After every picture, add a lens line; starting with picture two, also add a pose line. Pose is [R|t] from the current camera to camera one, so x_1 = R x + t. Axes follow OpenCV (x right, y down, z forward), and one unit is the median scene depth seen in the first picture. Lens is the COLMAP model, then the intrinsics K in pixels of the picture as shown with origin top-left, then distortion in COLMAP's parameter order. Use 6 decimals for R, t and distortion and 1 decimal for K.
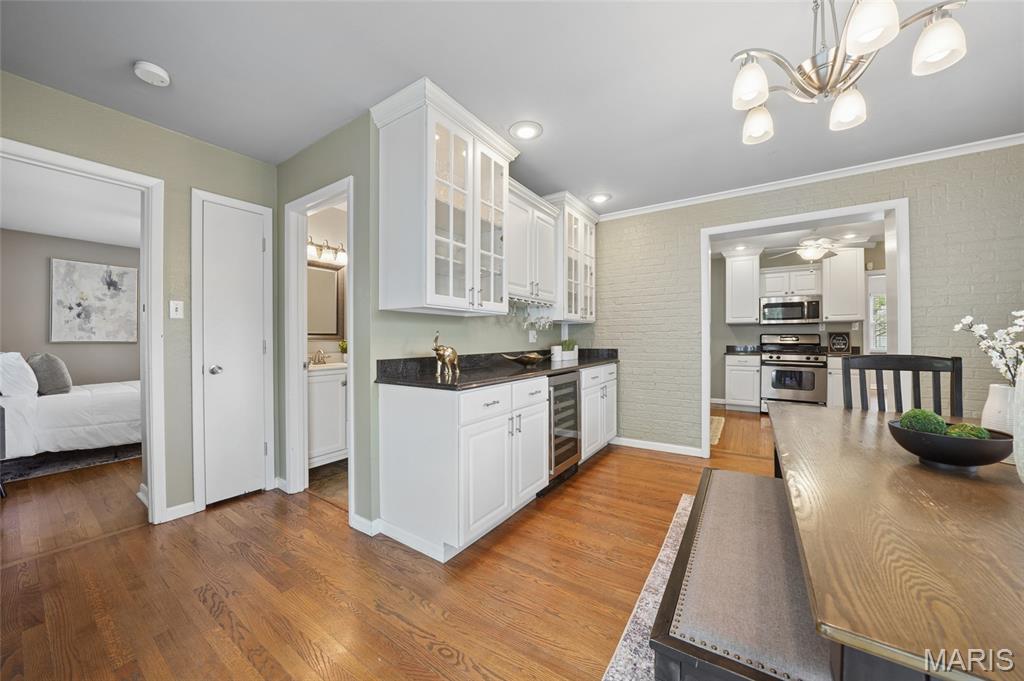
lens RADIAL K [[363.3, 0, 509.0], [0, 363.3, 340.7], [0, 0, 1]] dist [-0.012890, 0.000137]
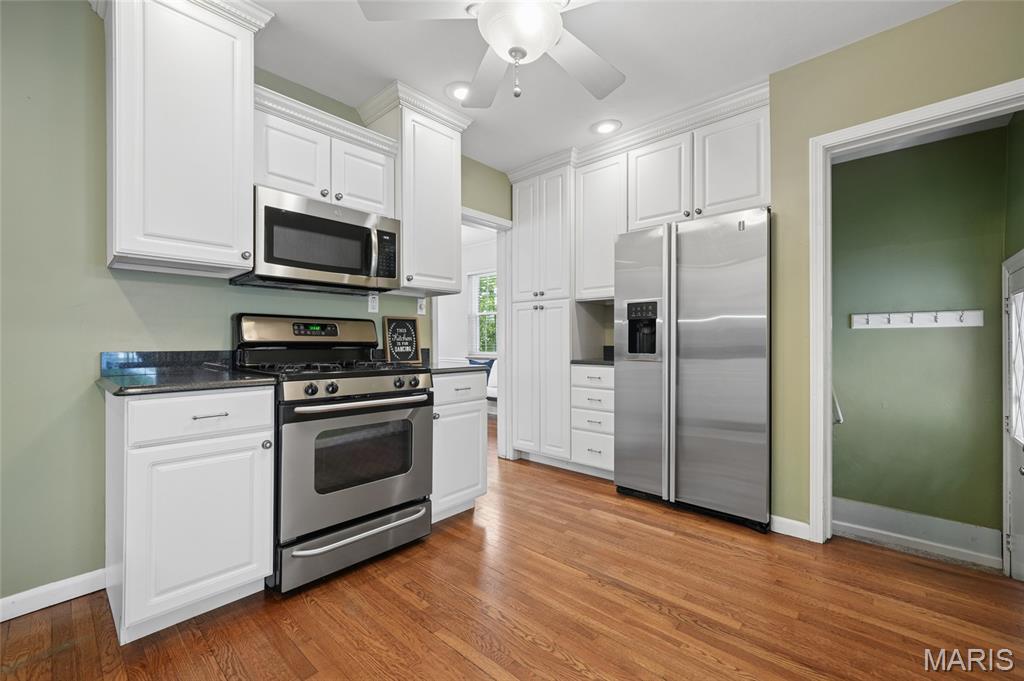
lens RADIAL K [[425.2, 0, 509.8], [0, 425.2, 342.0], [0, 0, 1]] dist [0.000727, 0.000045]
pose [[0.157855, 0.001478, 0.987461, 0.443725], [0.001929, 0.999997, -0.001805, 0.008951], [-0.987460, 0.002190, 0.157851, 0.842160]]
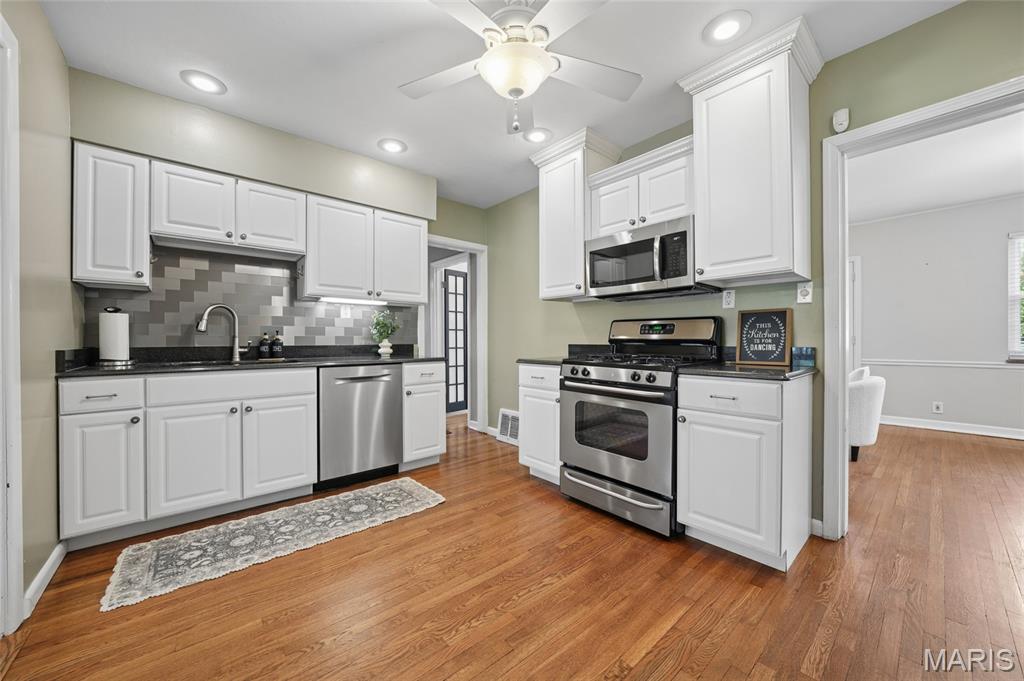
lens RADIAL K [[373.0, 0, 504.8], [0, 373.0, 340.5], [0, 0, 1]] dist [-0.015179, -0.000036]
pose [[0.959919, -0.000450, -0.280276, 0.823253], [0.001315, 0.999995, 0.002898, 0.007678], [0.280273, -0.003150, 0.959915, 0.583147]]
